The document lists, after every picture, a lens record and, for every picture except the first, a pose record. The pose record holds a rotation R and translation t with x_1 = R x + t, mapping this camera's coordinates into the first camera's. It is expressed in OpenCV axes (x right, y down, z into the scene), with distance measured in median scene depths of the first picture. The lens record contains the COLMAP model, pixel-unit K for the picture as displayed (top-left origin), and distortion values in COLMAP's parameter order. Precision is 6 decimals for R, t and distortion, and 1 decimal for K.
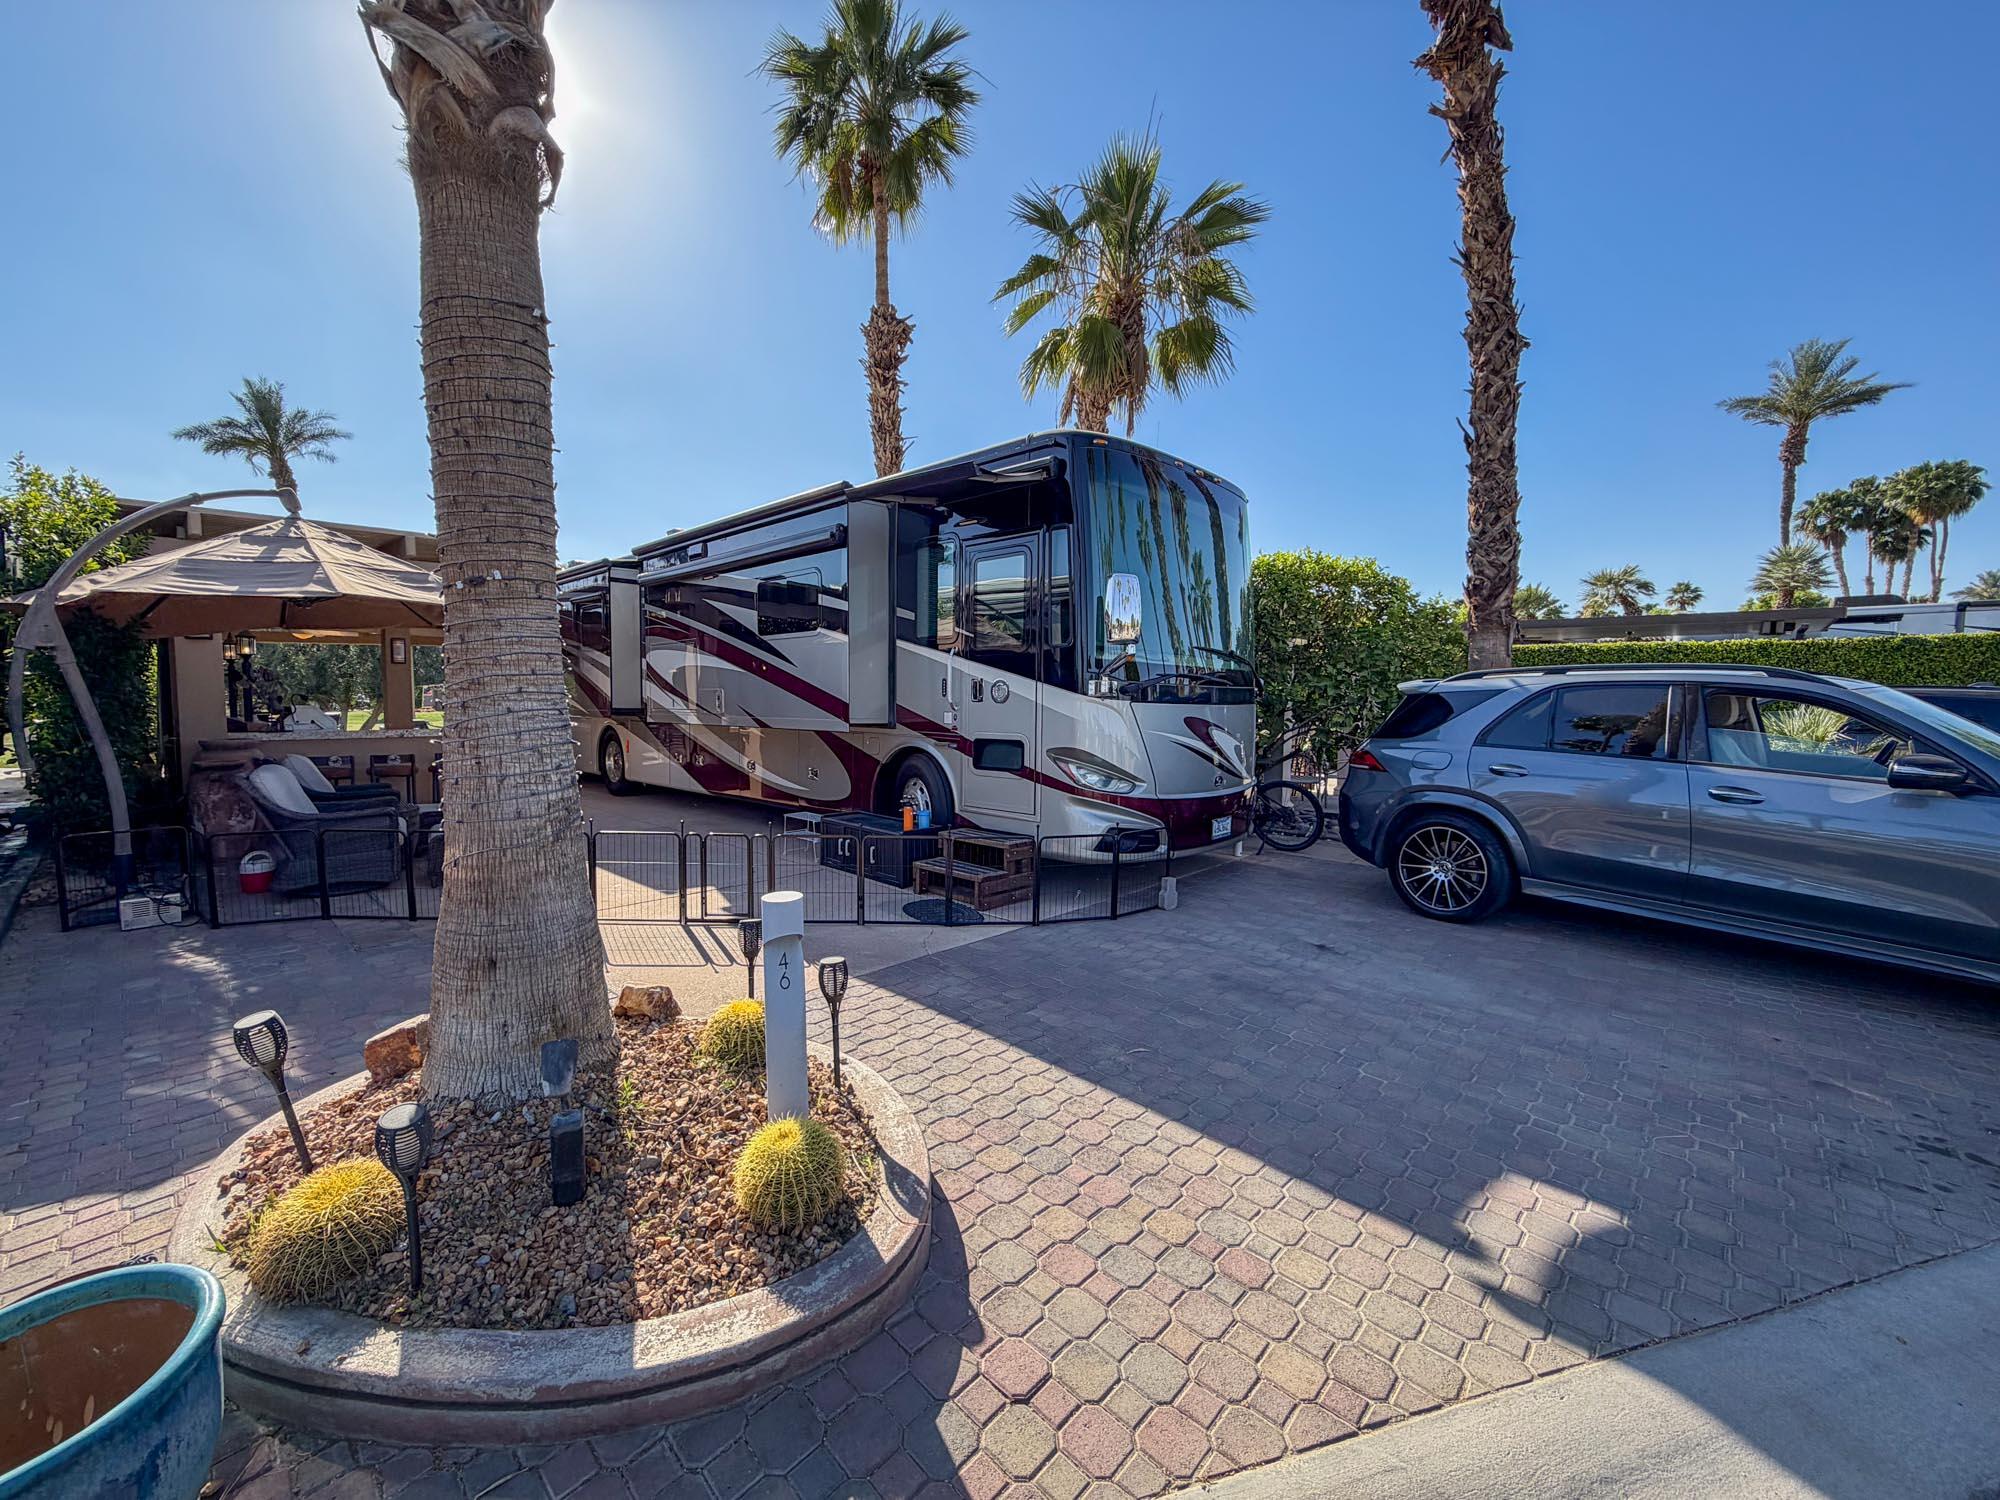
lens RADIAL K [[784.8, 0, 1002.8], [0, 784.8, 743.1], [0, 0, 1]] dist [-0.003995, -0.000250]
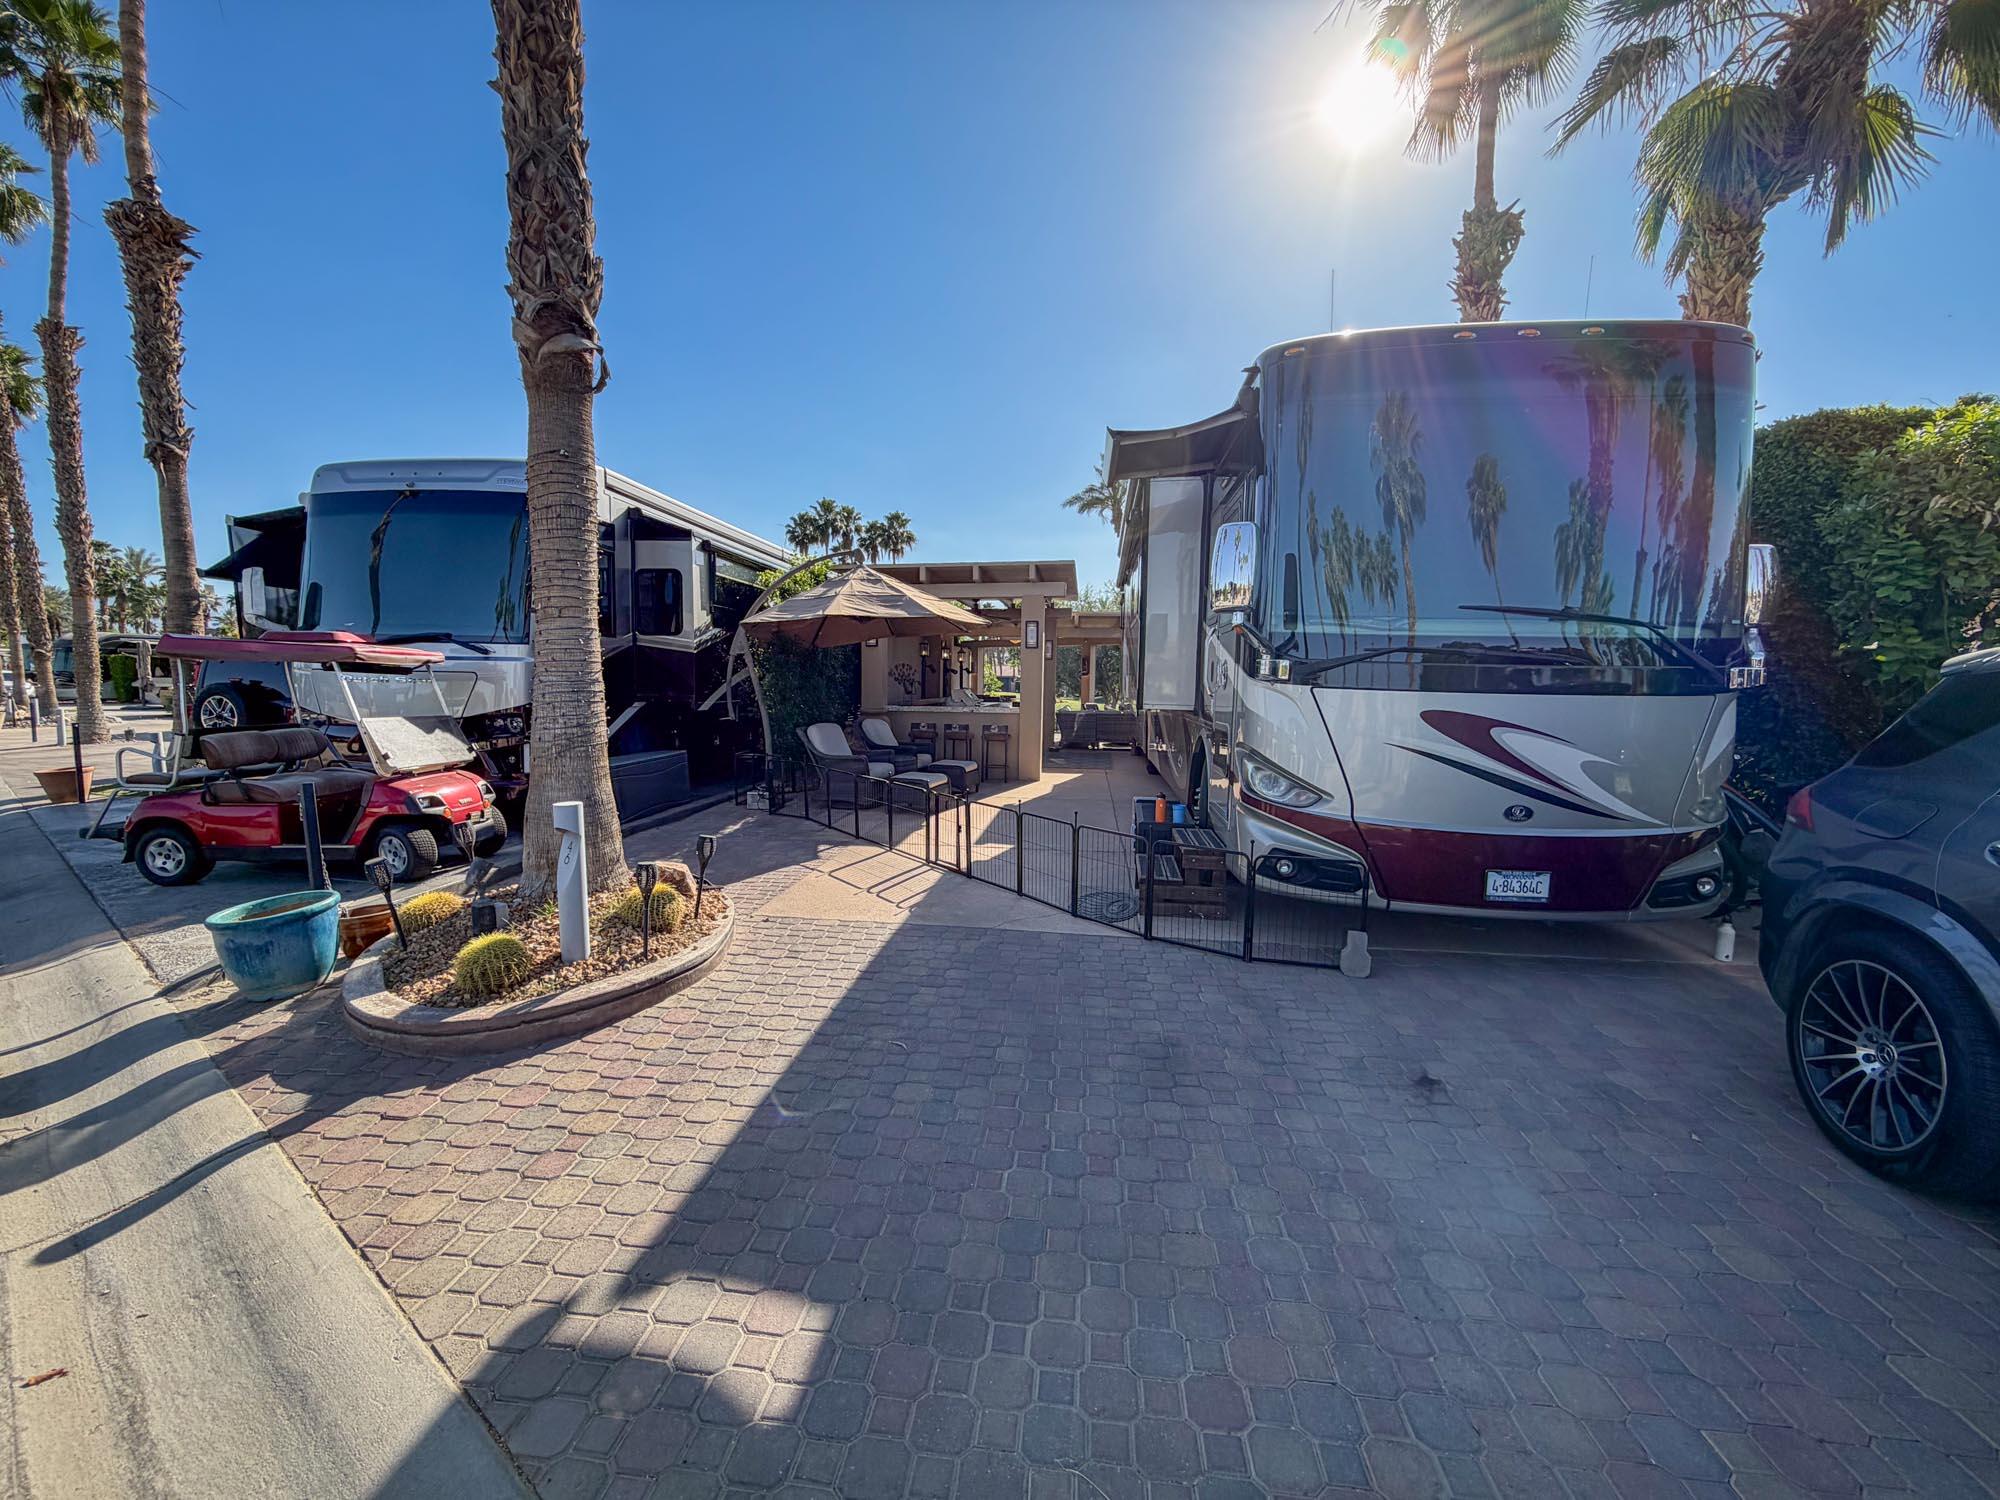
lens RADIAL K [[784.8, 0, 993.2], [0, 784.8, 752.0], [0, 0, 1]] dist [-0.003995, -0.000250]
pose [[0.604205, 0.070801, -0.793677, 0.859850], [-0.054350, 0.997387, 0.047597, -0.015243], [0.794973, 0.014378, 0.606475, 0.441873]]
